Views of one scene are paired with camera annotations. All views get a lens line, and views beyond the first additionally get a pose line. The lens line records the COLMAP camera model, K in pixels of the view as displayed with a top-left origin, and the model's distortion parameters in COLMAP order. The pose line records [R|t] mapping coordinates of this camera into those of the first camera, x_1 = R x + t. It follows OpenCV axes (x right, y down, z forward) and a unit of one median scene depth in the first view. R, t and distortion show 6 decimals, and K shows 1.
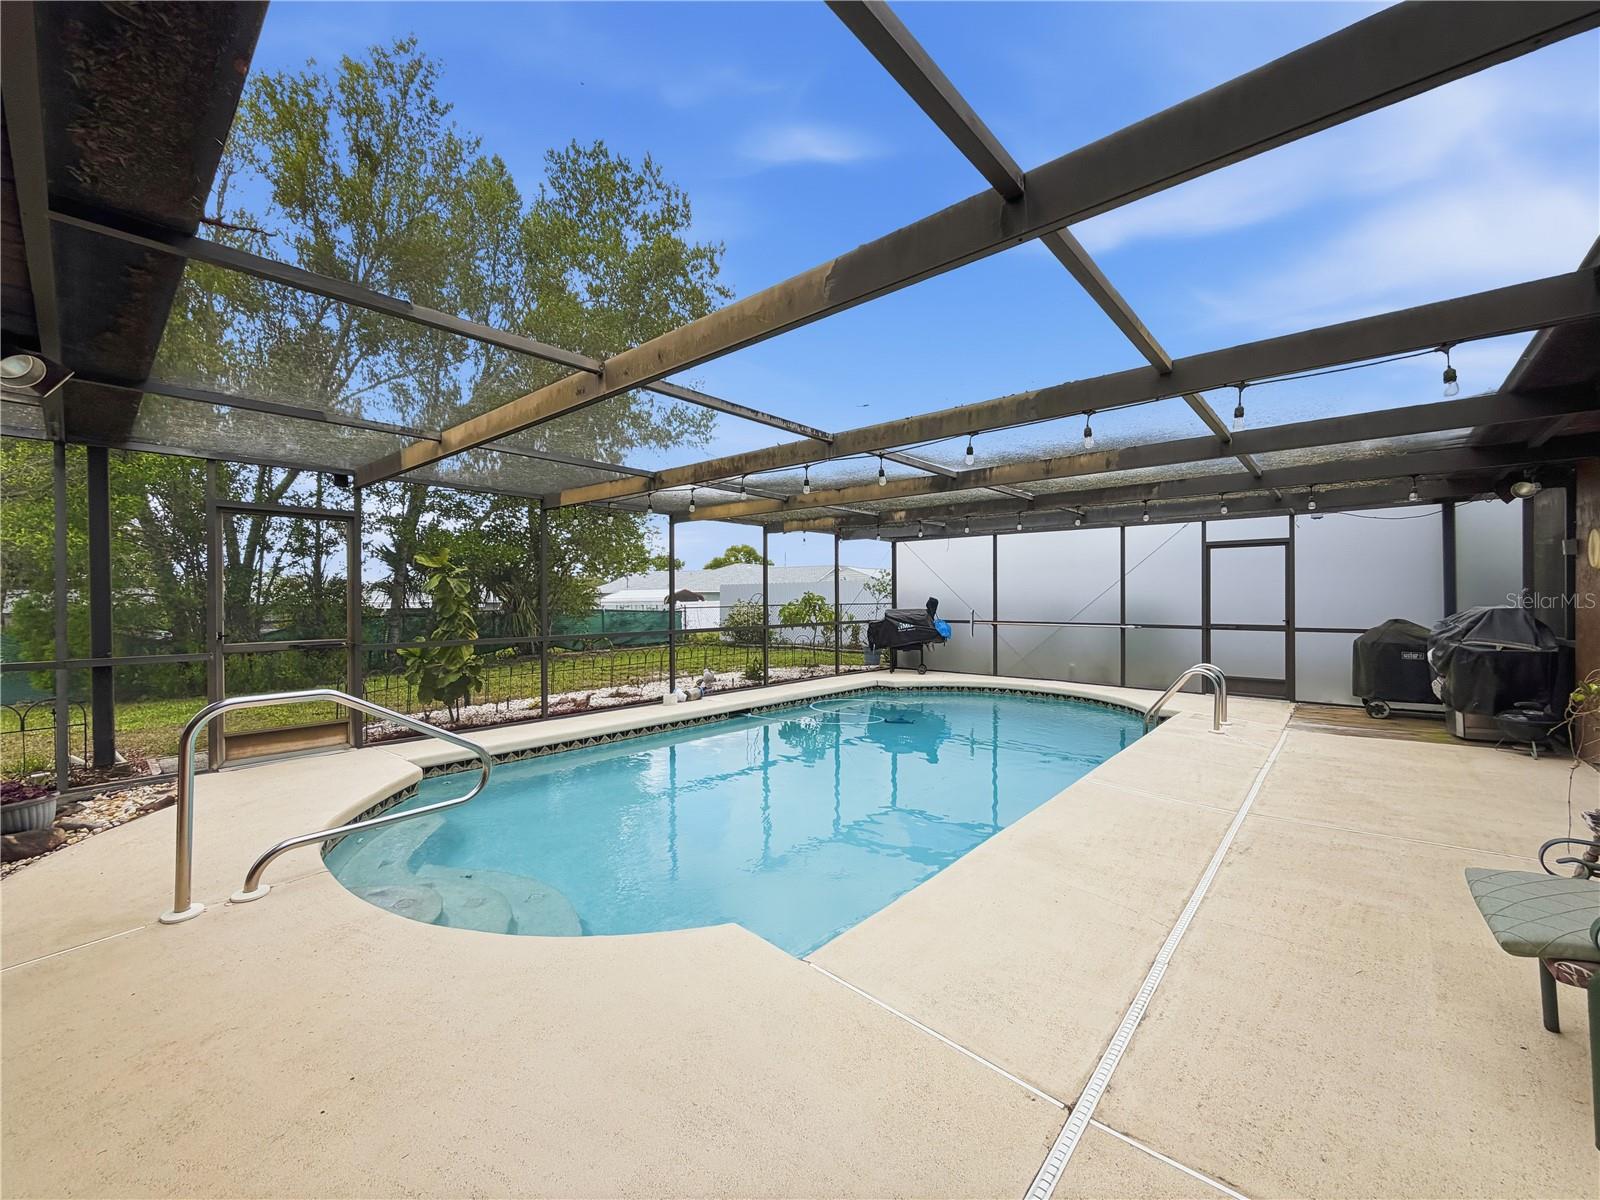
lens RADIAL K [[636.3, 0, 799.6], [0, 636.3, 599.8], [0, 0, 1]] dist [-0.001728, 0.000820]
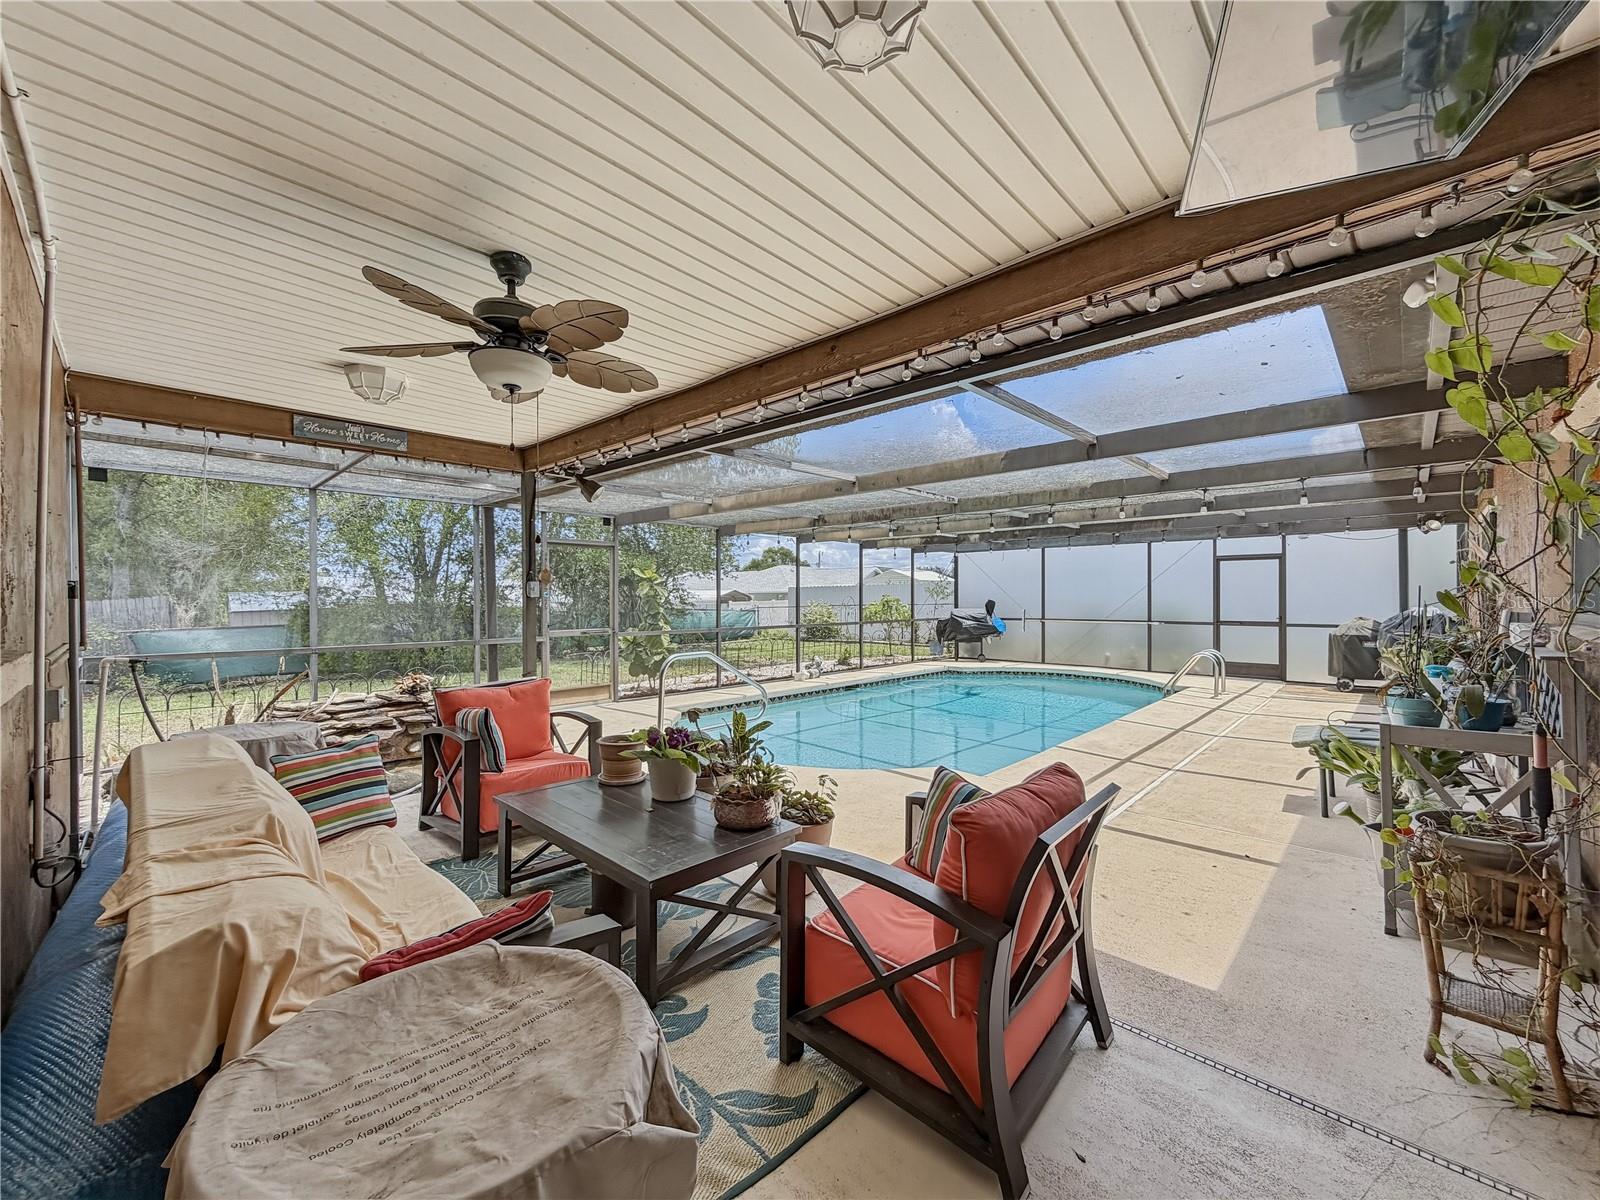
lens RADIAL K [[636.3, 0, 802.7], [0, 636.3, 604.7], [0, 0, 1]] dist [-0.001728, 0.000820]
pose [[0.999290, 0.000825, -0.037662, -0.139351], [-0.000554, 0.999974, 0.007188, -0.002735], [0.037667, -0.007162, 0.999265, -0.305874]]
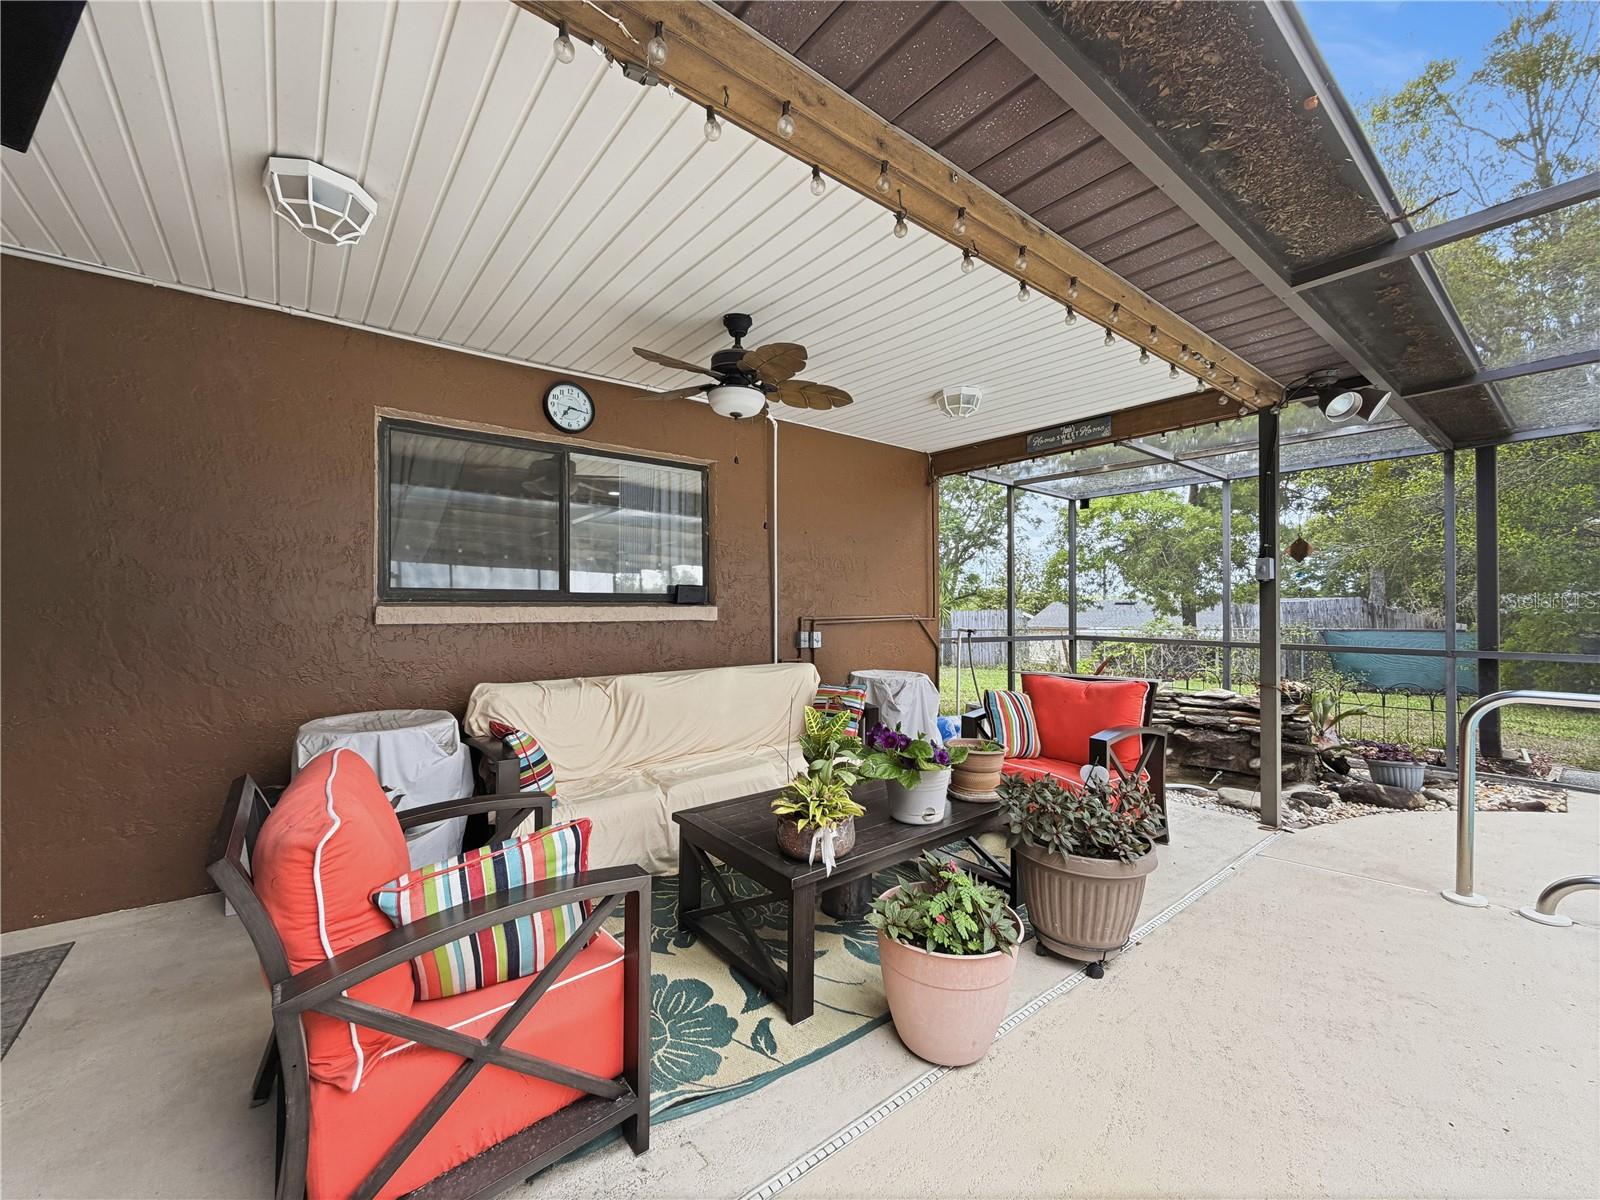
lens RADIAL K [[636.3, 0, 792.9], [0, 636.3, 601.2], [0, 0, 1]] dist [-0.001728, 0.000820]
pose [[-0.184247, -0.004792, -0.982868, 0.062034], [-0.005599, 0.999977, -0.003826, 0.010878], [0.982864, 0.004798, -0.184269, 0.042853]]
